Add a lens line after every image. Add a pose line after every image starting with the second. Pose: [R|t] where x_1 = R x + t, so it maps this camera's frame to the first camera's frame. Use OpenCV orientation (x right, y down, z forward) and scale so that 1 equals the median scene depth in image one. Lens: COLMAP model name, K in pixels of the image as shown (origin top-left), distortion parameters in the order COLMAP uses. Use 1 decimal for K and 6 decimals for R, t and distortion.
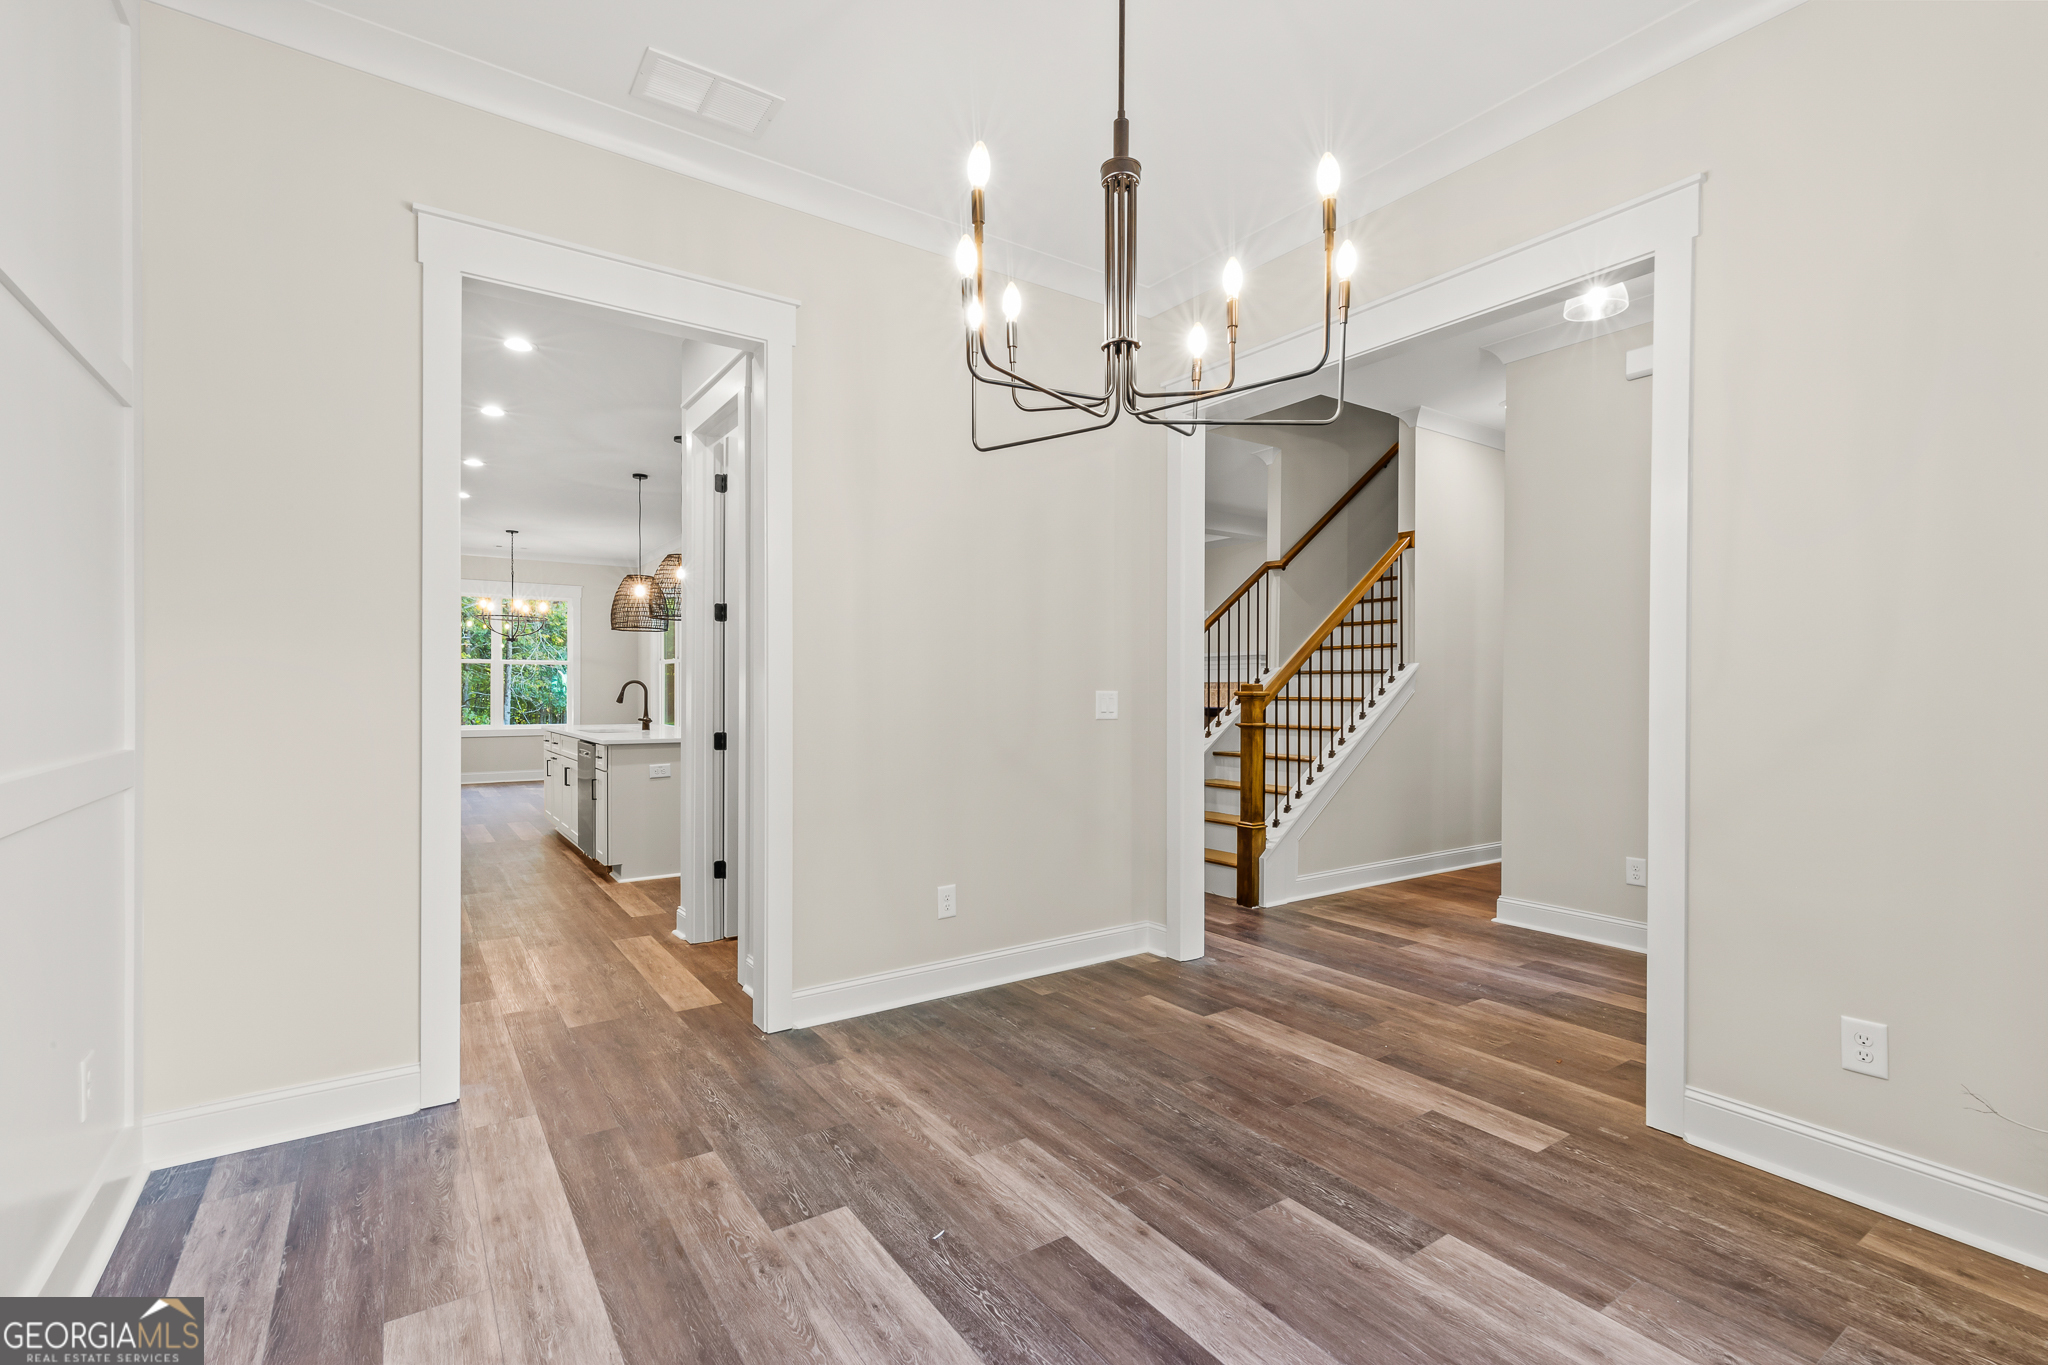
lens RADIAL K [[918.3, 0, 1024.0], [0, 918.3, 682.5], [0, 0, 1]] dist [0.022194, 0.000028]
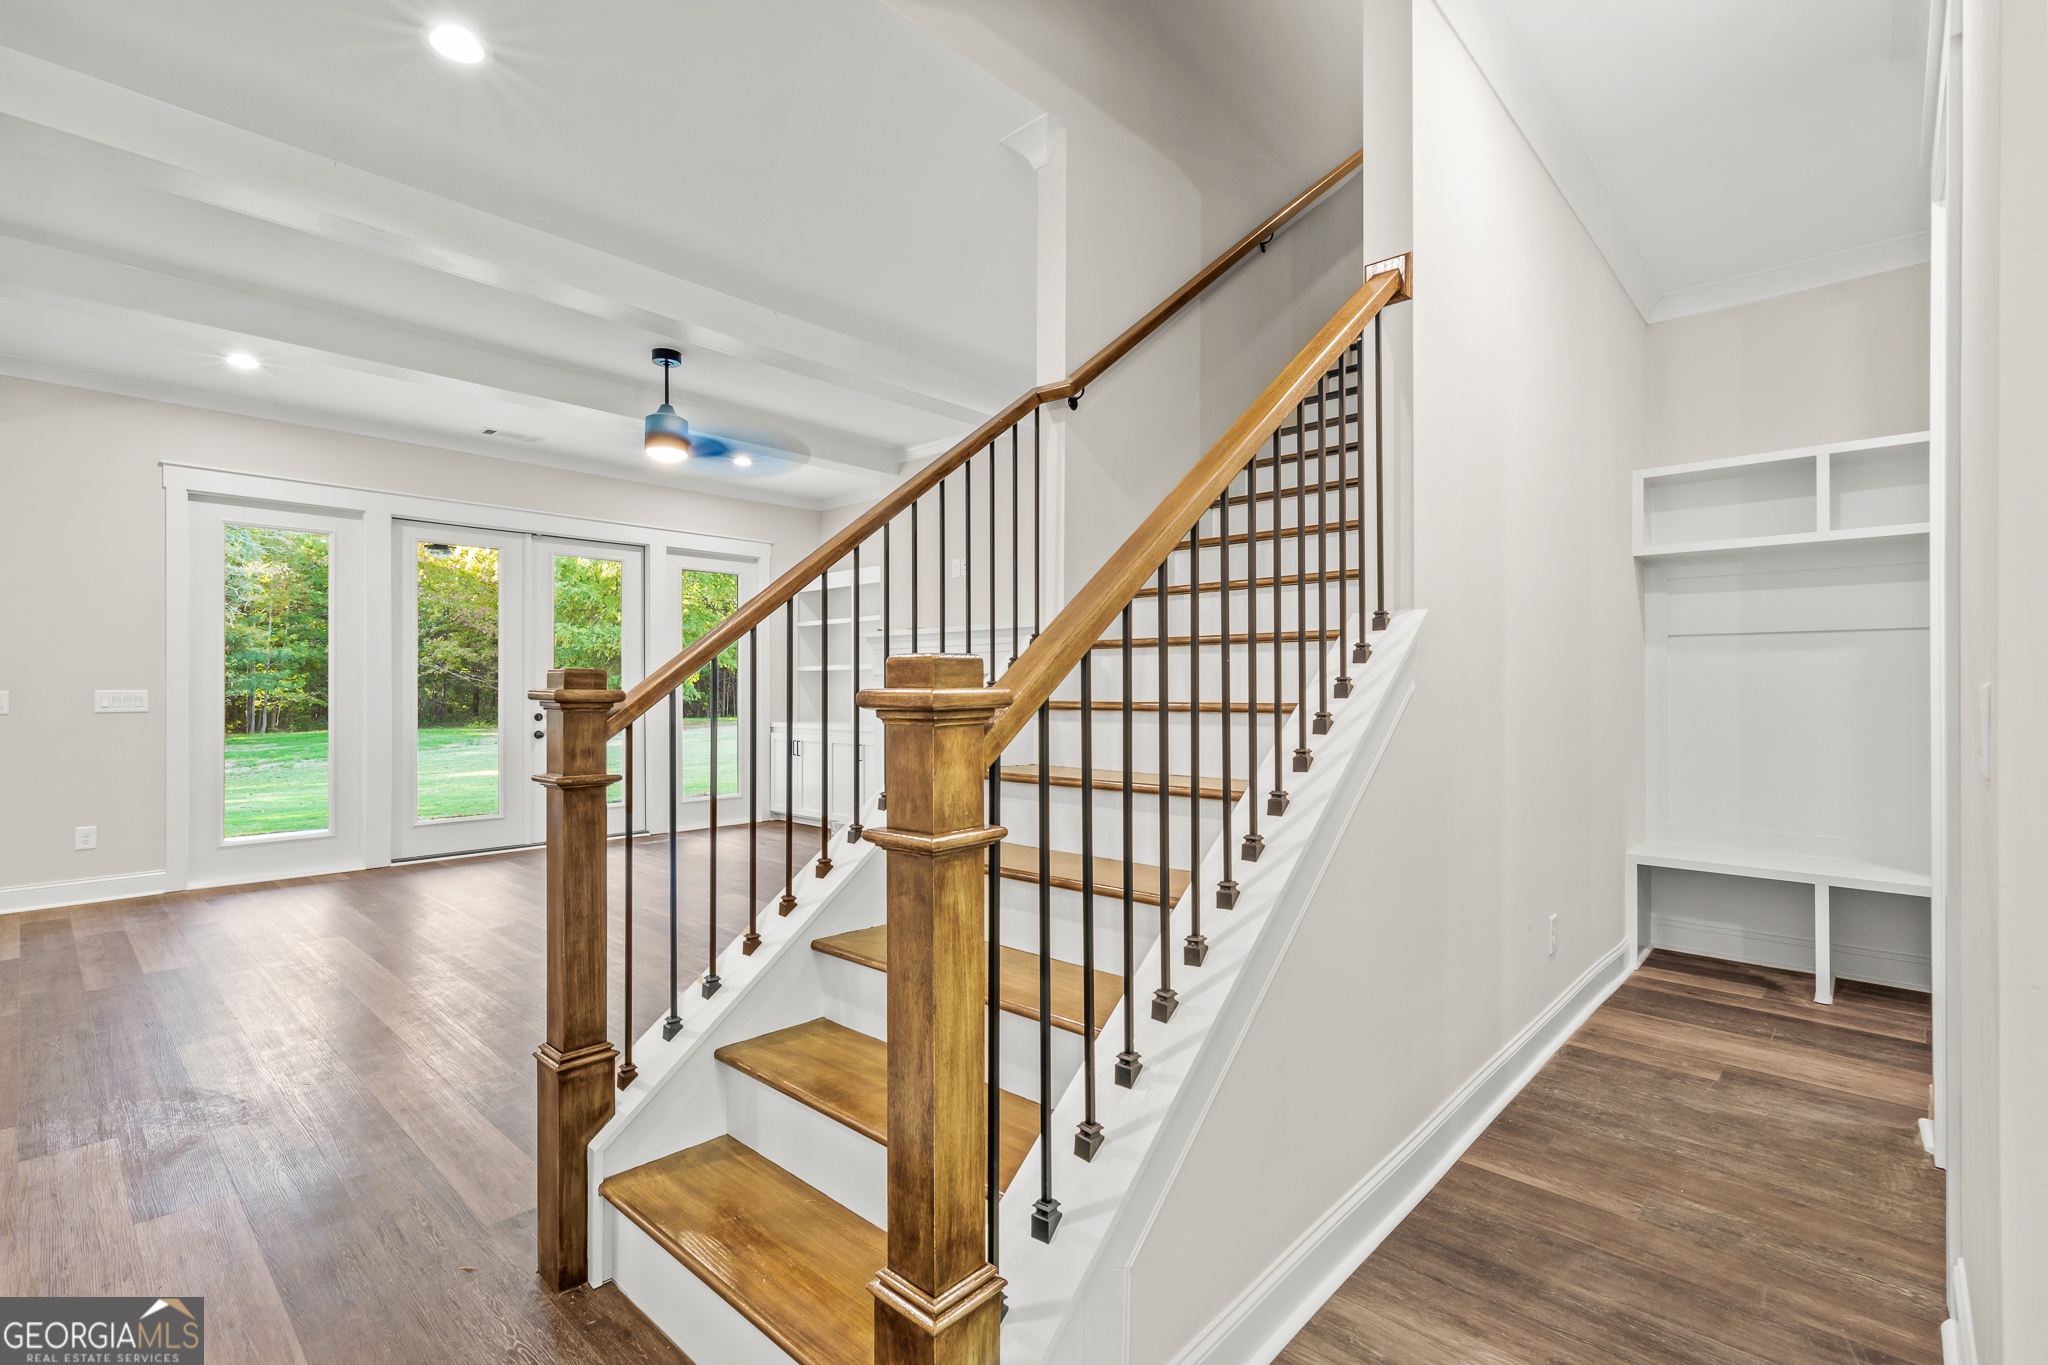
lens RADIAL K [[918.3, 0, 1024.0], [0, 918.3, 682.5], [0, 0, 1]] dist [0.022194, 0.000028]
pose [[0.976165, -0.003349, 0.217004, 0.165959], [0.003840, 0.999991, -0.001841, 0.006966], [-0.216996, 0.002630, 0.976169, 0.585586]]
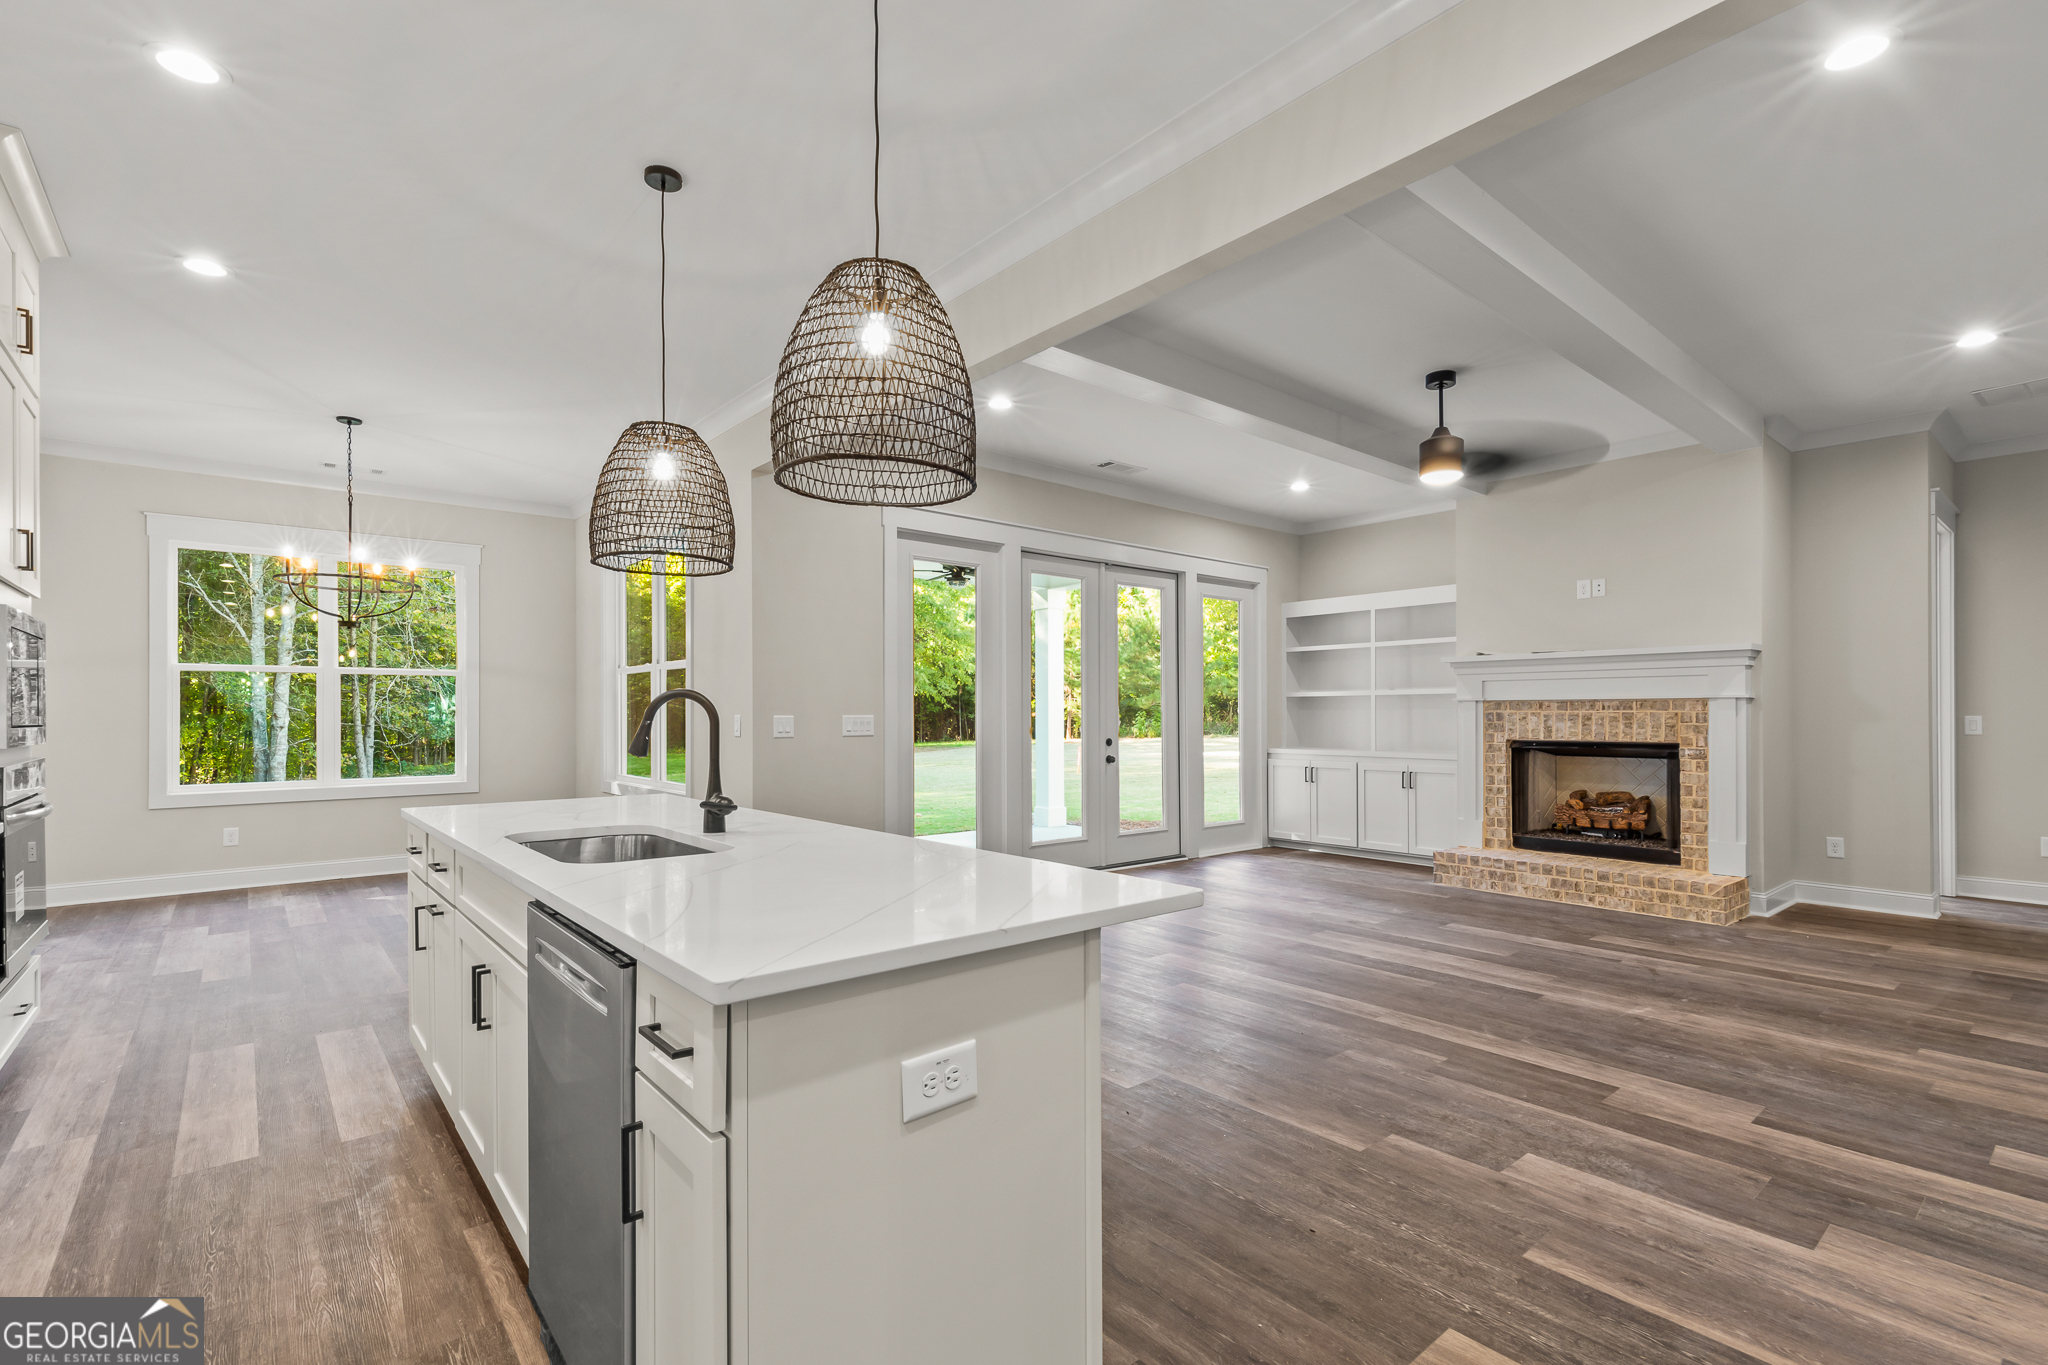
lens RADIAL K [[945.9, 0, 1020.2], [0, 945.9, 706.9], [0, 0, 1]] dist [0.024269, 0.000038]
pose [[0.996627, 0.001690, 0.082046, -0.331846], [-0.001314, 0.999988, -0.004638, 0.005327], [-0.082053, 0.004514, 0.996618, 0.648994]]
